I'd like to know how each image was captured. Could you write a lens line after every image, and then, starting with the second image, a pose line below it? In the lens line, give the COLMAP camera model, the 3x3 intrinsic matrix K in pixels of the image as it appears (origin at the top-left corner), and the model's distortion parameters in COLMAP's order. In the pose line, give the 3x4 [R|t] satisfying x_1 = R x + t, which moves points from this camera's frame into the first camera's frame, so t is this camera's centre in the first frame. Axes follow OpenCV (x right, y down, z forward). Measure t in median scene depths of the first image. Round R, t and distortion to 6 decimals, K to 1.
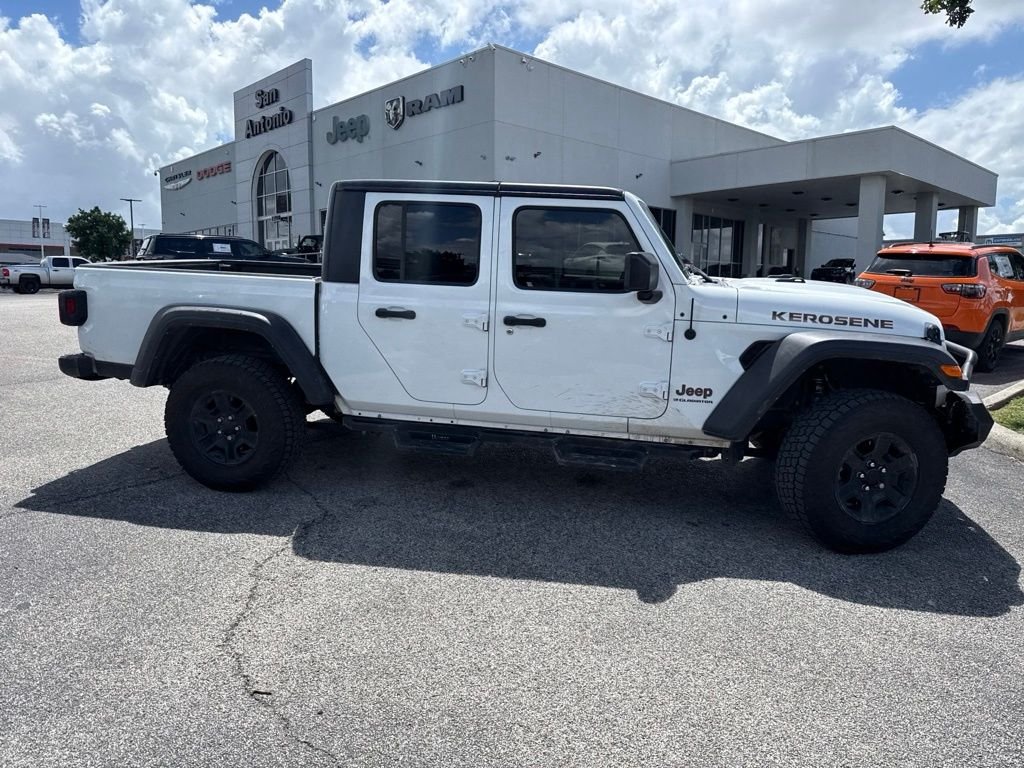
lens RADIAL K [[684.9, 0, 512.7], [0, 684.9, 327.5], [0, 0, 1]] dist [0.021831, -0.022273]
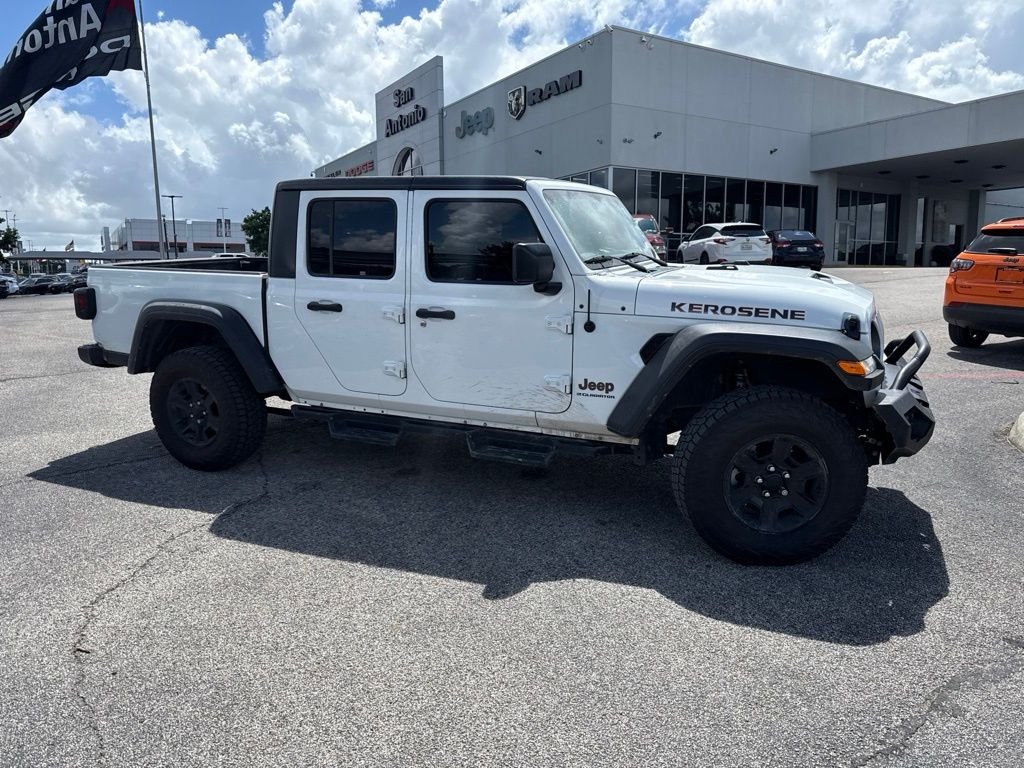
lens RADIAL K [[685.4, 0, 524.9], [0, 685.4, 332.0], [0, 0, 1]] dist [0.021075, -0.021501]
pose [[0.979022, -0.000679, -0.203751, 0.349476], [0.005818, 0.999680, 0.024624, -0.006324], [0.203669, -0.025293, 0.978713, 0.040309]]
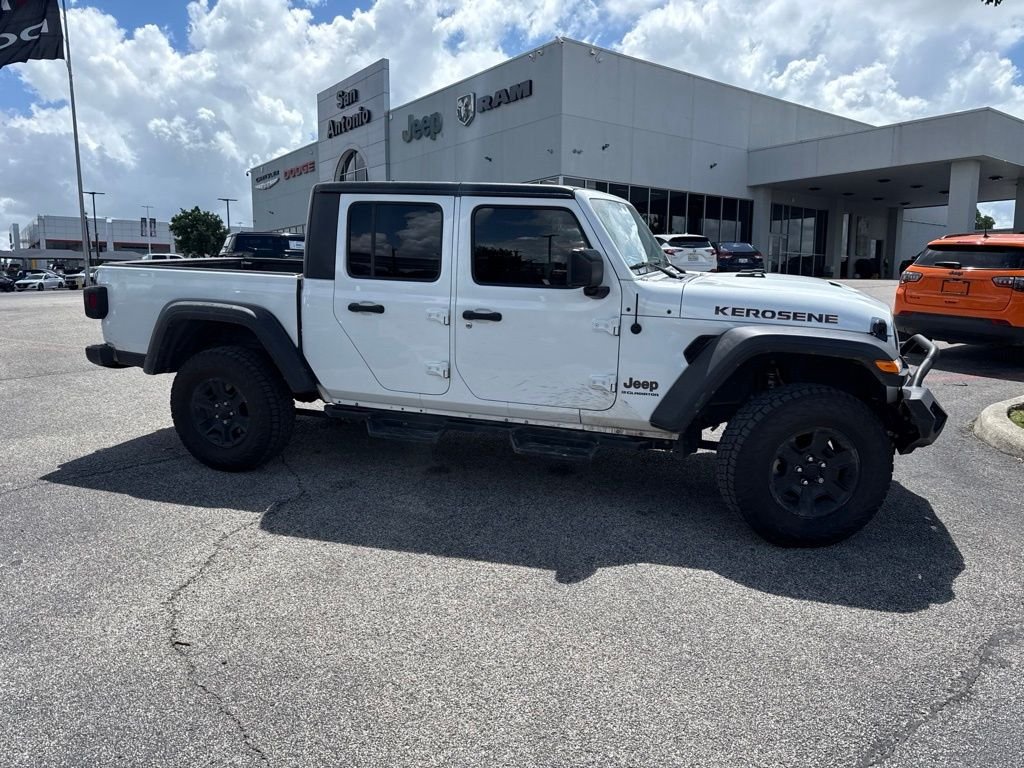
lens RADIAL K [[685.4, 0, 524.9], [0, 685.4, 332.0], [0, 0, 1]] dist [0.021075, -0.021501]
pose [[0.994195, 0.004339, -0.107507, 0.194570], [-0.002673, 0.999874, 0.015634, -0.000545], [0.107561, -0.015256, 0.994081, -0.035258]]
